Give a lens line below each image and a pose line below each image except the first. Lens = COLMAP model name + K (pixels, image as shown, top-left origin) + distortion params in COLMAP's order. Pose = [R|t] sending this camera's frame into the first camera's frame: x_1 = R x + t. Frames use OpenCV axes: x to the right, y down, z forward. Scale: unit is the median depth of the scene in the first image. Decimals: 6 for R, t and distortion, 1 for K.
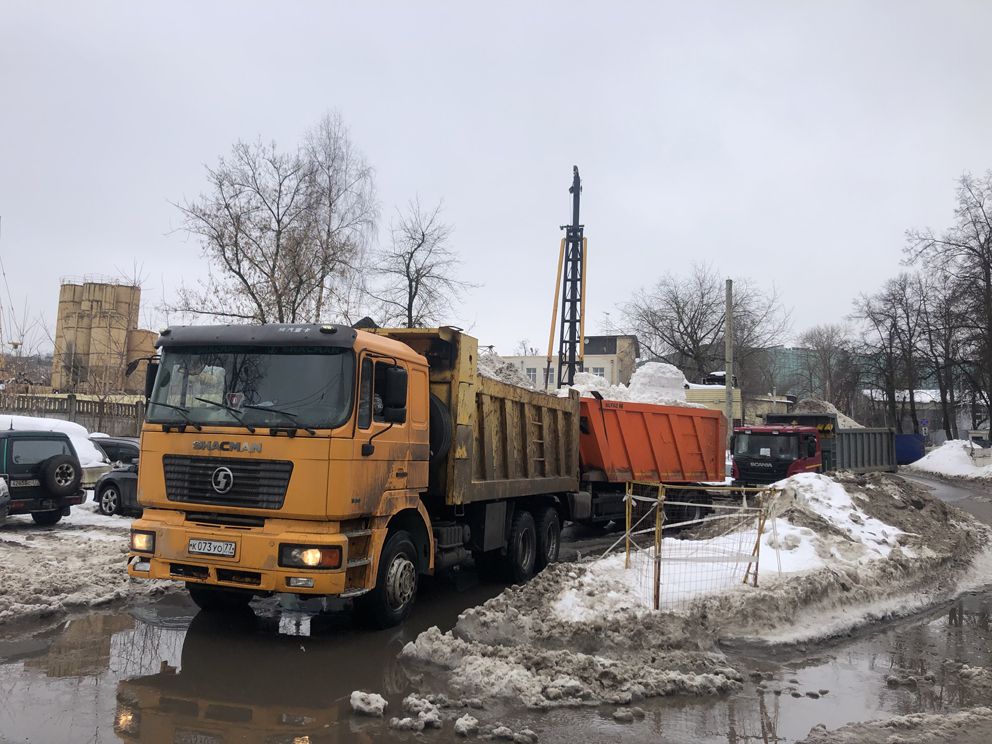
lens RADIAL K [[807.4, 0, 496.0], [0, 807.4, 372.0], [0, 0, 1]] dist [0.006731, 0.002254]
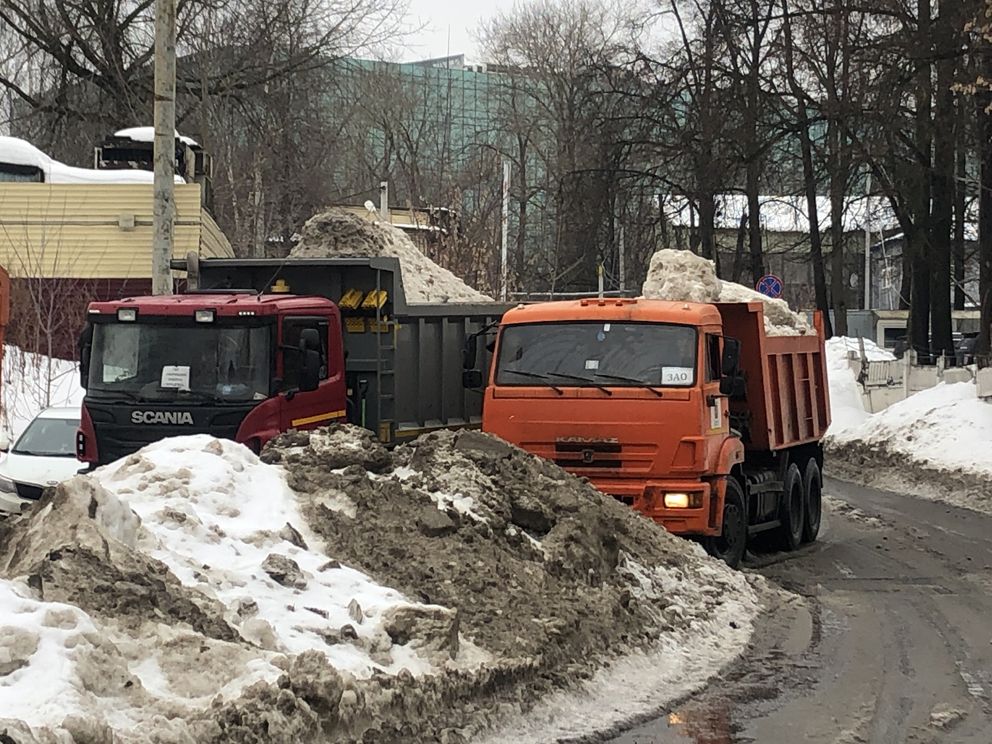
lens RADIAL K [[2621.3, 0, 496.0], [0, 2621.3, 372.0], [0, 0, 1]] dist [0.267966, -0.556189]
pose [[0.935379, -0.014967, 0.353329, 0.080283], [-0.017426, 0.995940, 0.088322, 0.002475], [-0.353216, -0.088772, 0.931321, -0.013285]]
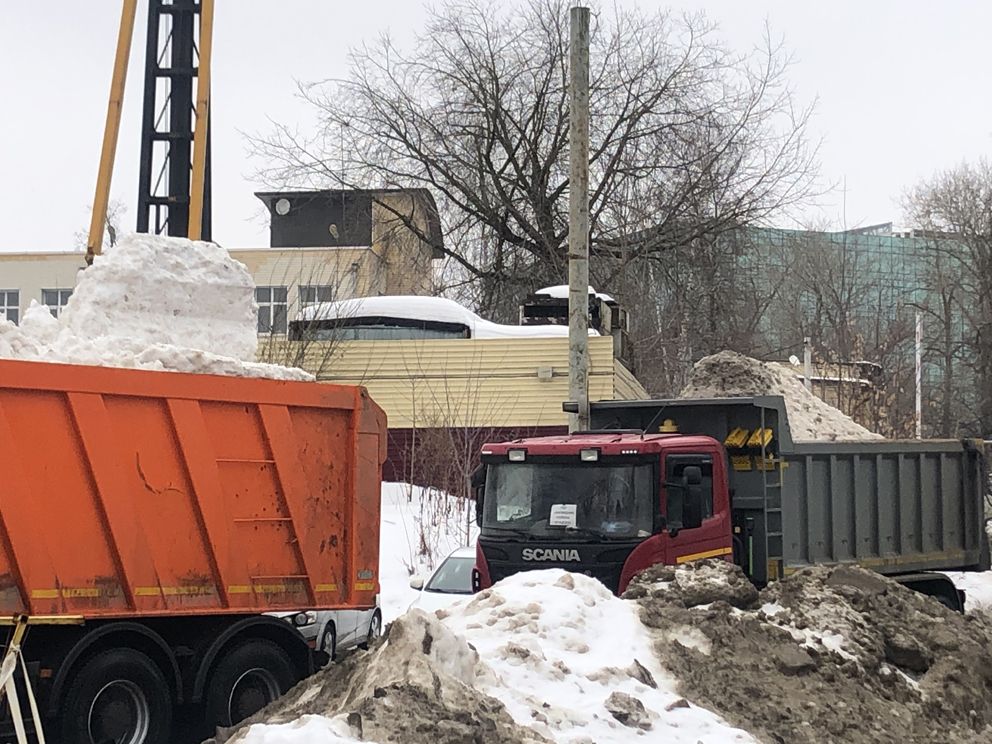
lens RADIAL K [[2419.9, 0, 496.0], [0, 2419.9, 372.0], [0, 0, 1]] dist [0.300591, -1.662668]
pose [[0.982217, -0.011621, 0.187388, 0.117565], [0.006243, 0.999552, 0.029269, 0.011209], [-0.187644, -0.027578, 0.981850, 0.039595]]
